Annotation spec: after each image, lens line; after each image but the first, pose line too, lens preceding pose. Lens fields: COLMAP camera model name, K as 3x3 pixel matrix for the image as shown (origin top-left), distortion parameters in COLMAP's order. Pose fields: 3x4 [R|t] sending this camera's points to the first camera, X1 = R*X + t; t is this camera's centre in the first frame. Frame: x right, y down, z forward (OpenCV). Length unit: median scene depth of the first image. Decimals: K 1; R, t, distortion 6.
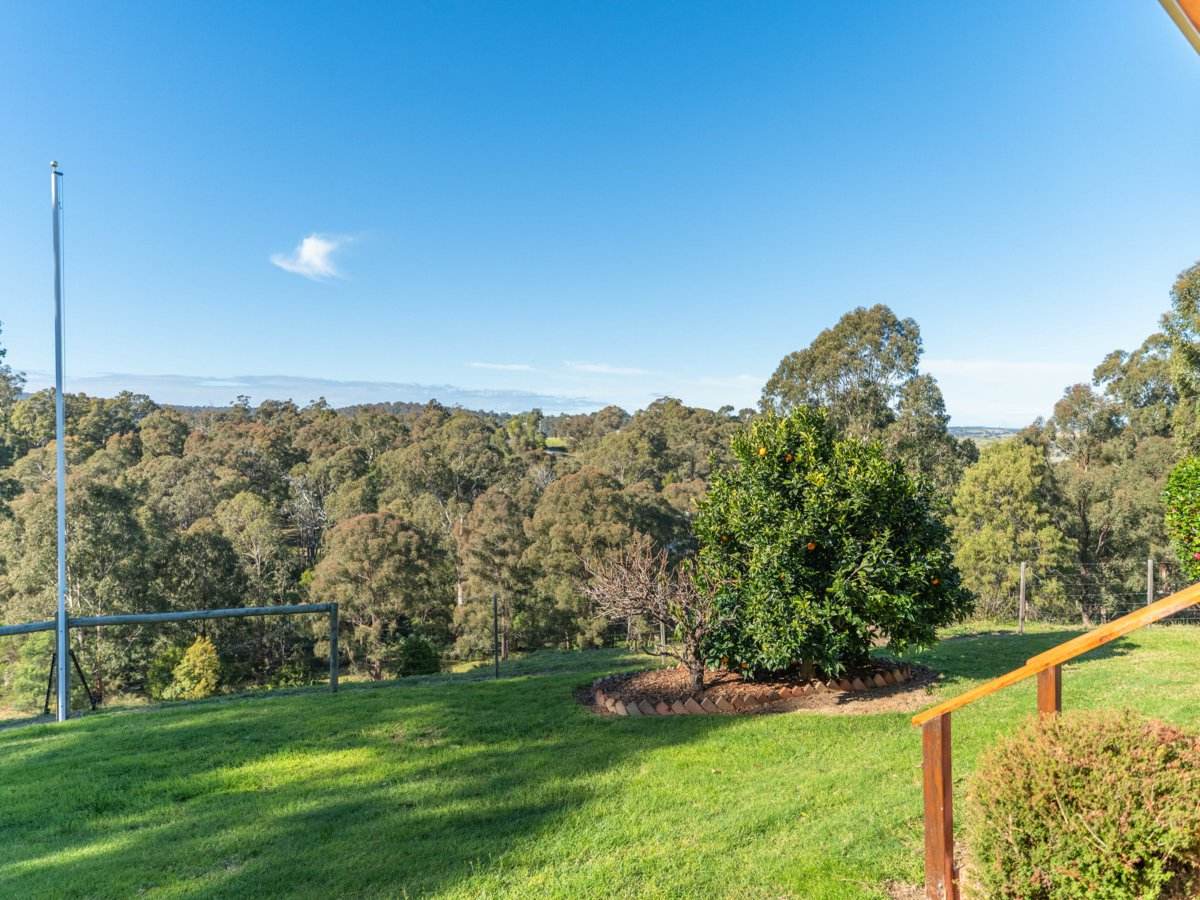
lens RADIAL K [[908.1, 0, 602.5], [0, 908.1, 446.4], [0, 0, 1]] dist [0.031221, -0.003306]
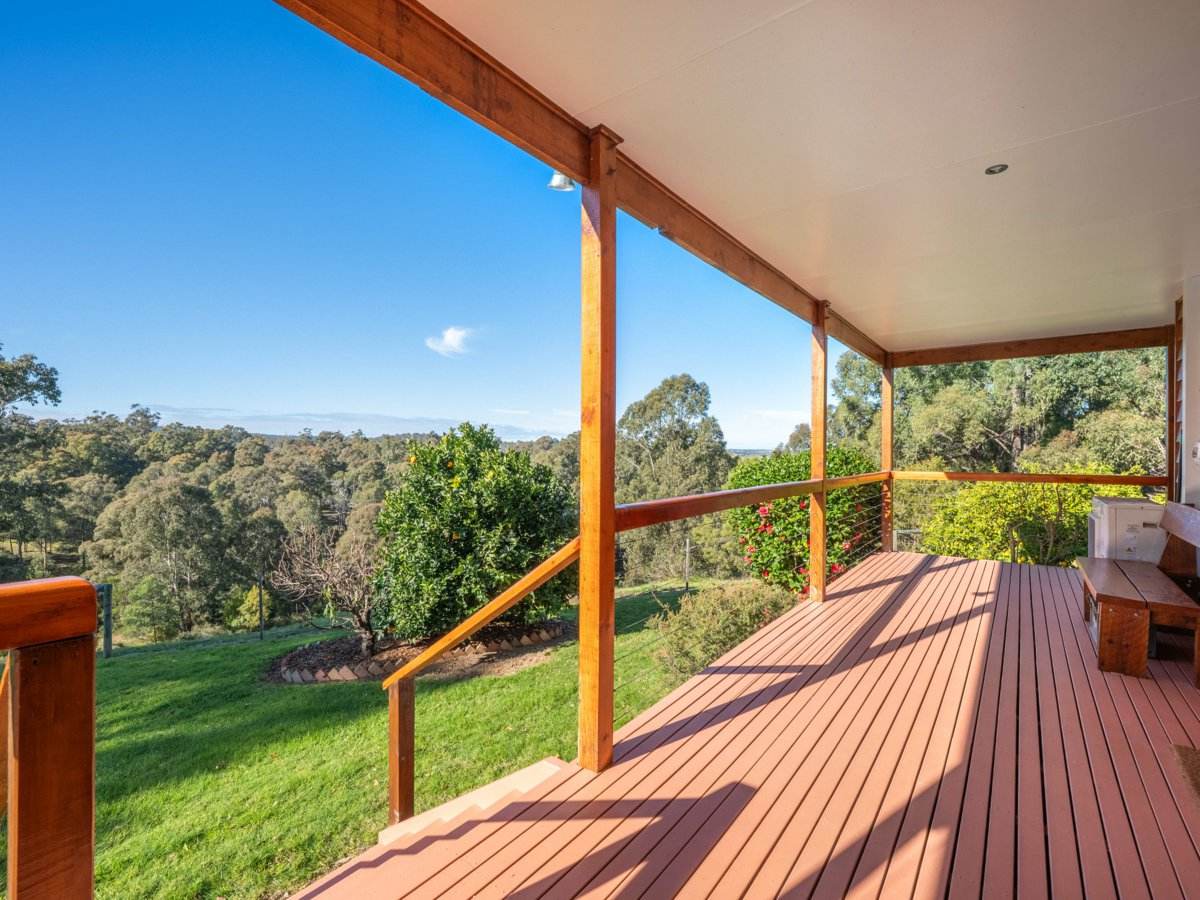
lens RADIAL K [[549.3, 0, 604.5], [0, 549.3, 448.7], [0, 0, 1]] dist [-0.004336, -0.000263]
pose [[0.994220, 0.002337, 0.107334, 0.030119], [0.000028, 0.999757, -0.022029, 0.000601], [-0.107359, 0.021904, 0.993979, 0.020221]]
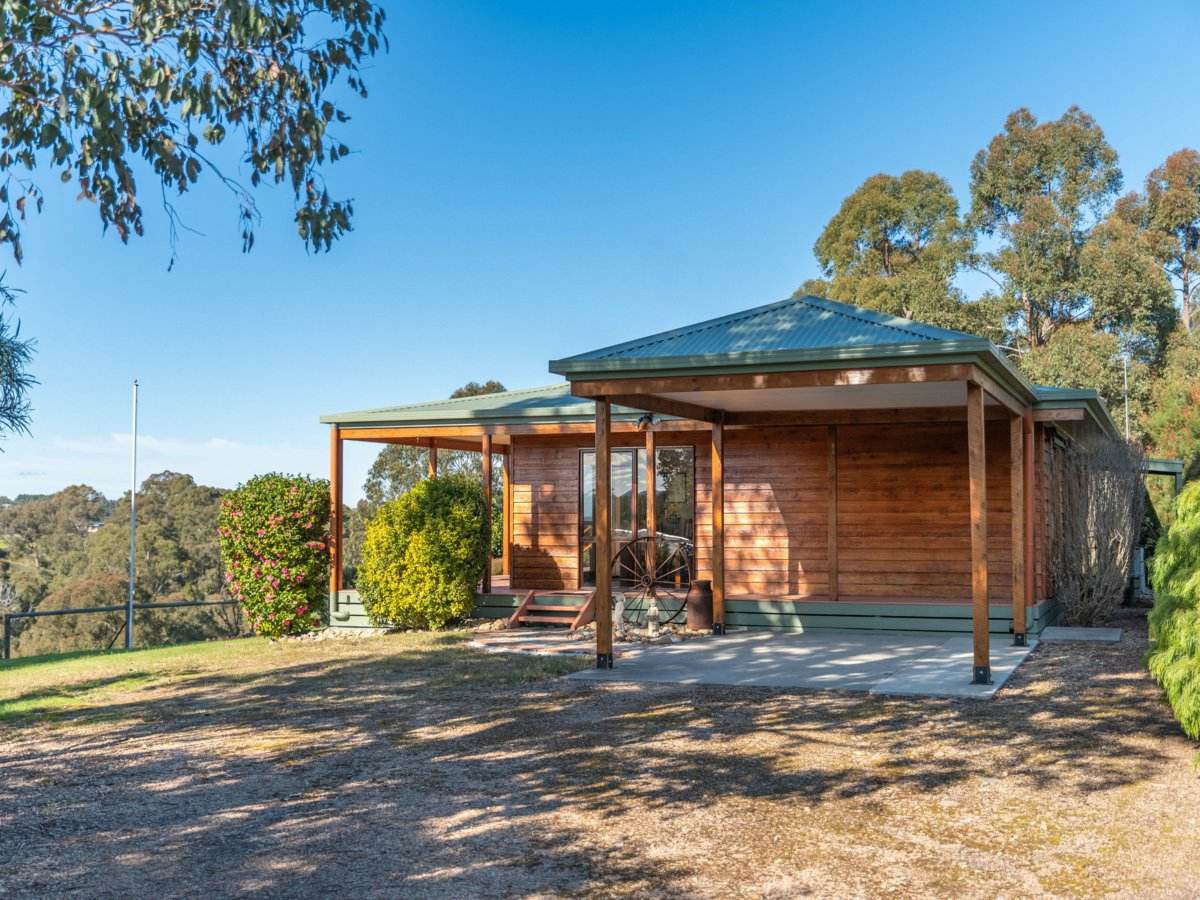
lens RADIAL K [[1344.7, 0, 600.0], [0, 1344.7, 450.0], [0, 0, 1]] dist [0.004176, 0.004273]
pose [[0.928314, 0.010608, 0.371647, -0.062180], [0.015661, 0.997590, -0.067593, 0.005336], [-0.371468, 0.068568, 0.925910, -0.184349]]
